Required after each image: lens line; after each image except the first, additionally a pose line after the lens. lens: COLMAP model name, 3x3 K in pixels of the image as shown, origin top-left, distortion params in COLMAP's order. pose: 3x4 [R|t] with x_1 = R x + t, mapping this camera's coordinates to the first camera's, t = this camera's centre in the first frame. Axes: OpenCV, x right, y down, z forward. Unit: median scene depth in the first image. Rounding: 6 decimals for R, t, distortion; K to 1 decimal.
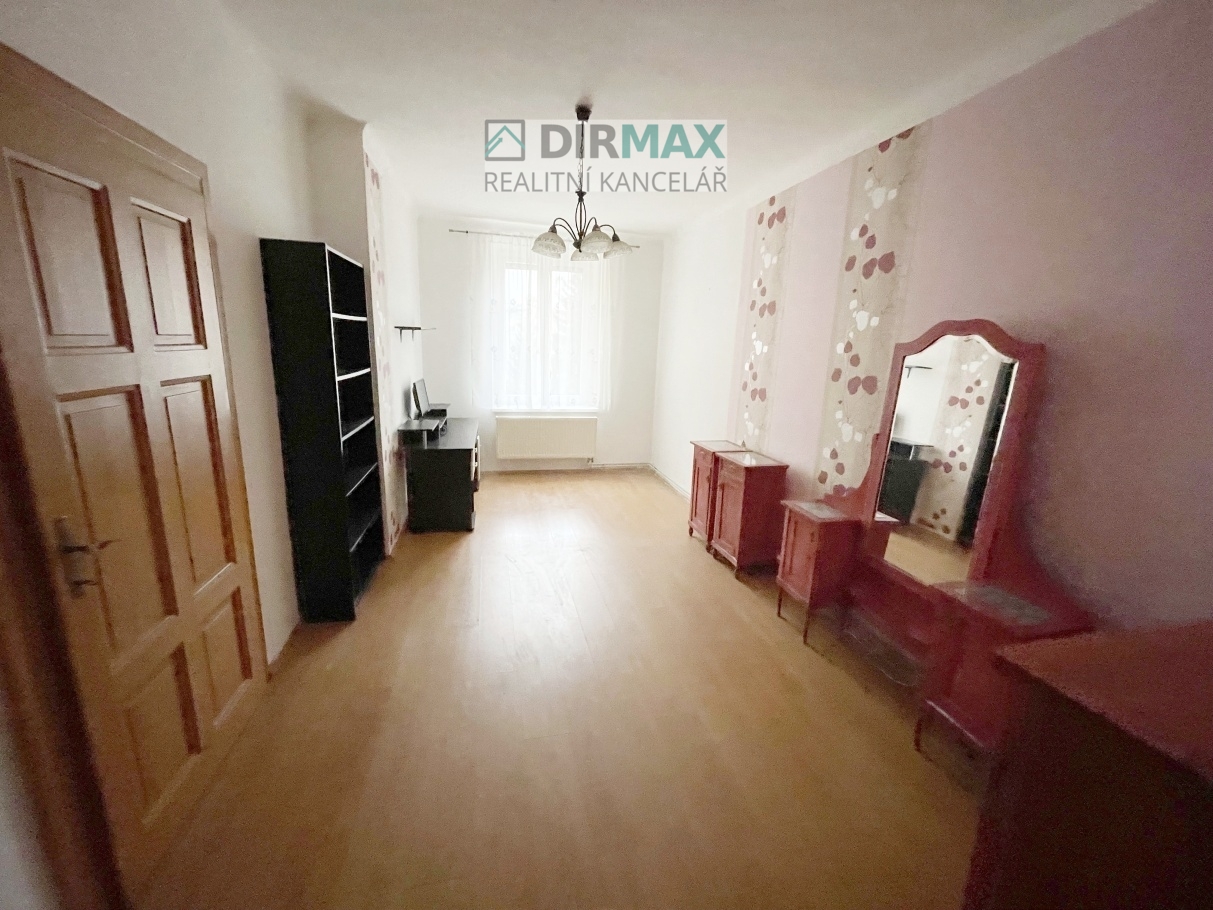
lens RADIAL K [[490.0, 0, 606.6], [0, 490.0, 450.7], [0, 0, 1]] dist [0.000143, 0.000189]
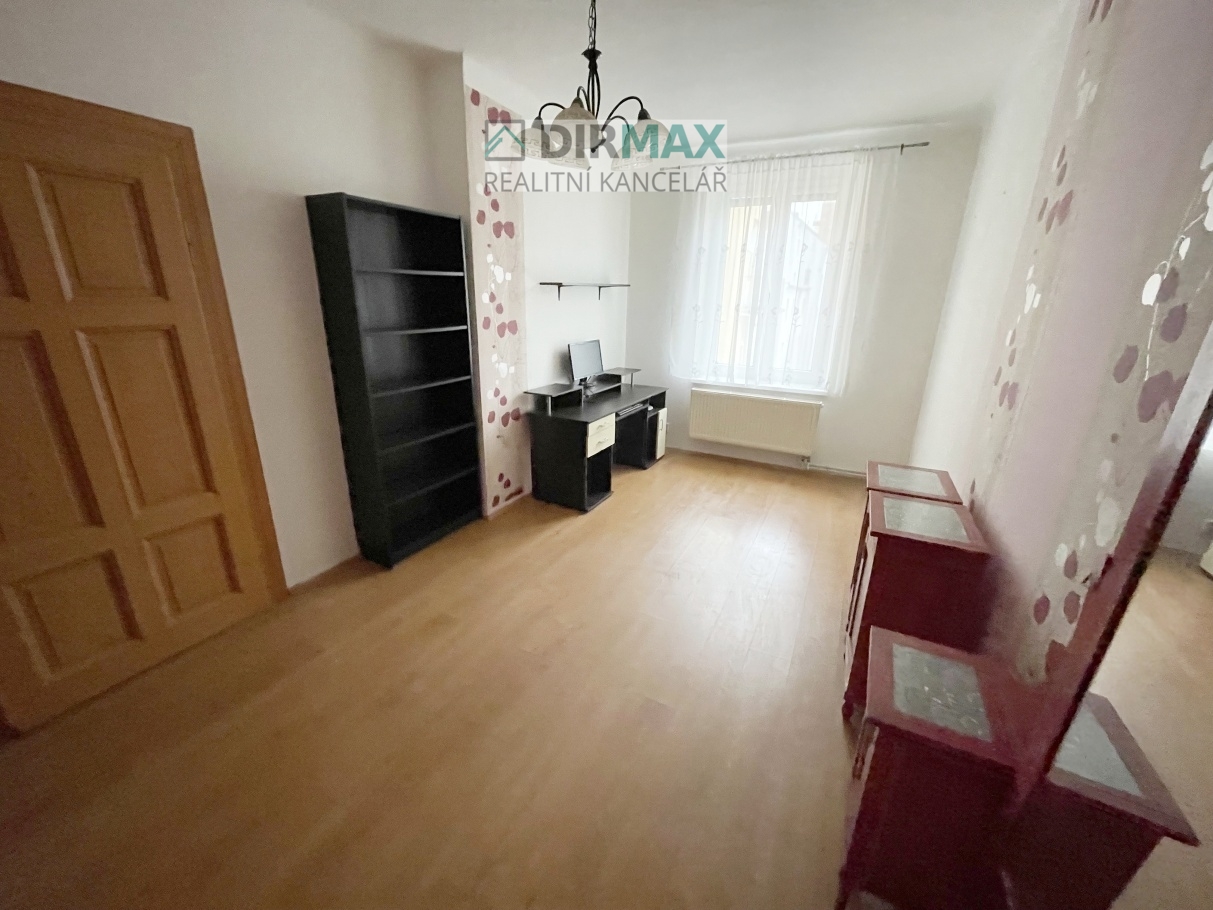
lens RADIAL K [[489.0, 0, 606.9], [0, 489.0, 448.9], [0, 0, 1]] dist [0.000646, 0.000294]
pose [[0.760974, 0.174722, -0.624813, 0.384337], [-0.132906, 0.984612, 0.113467, -0.075544], [0.635024, -0.003304, 0.772486, 0.432157]]
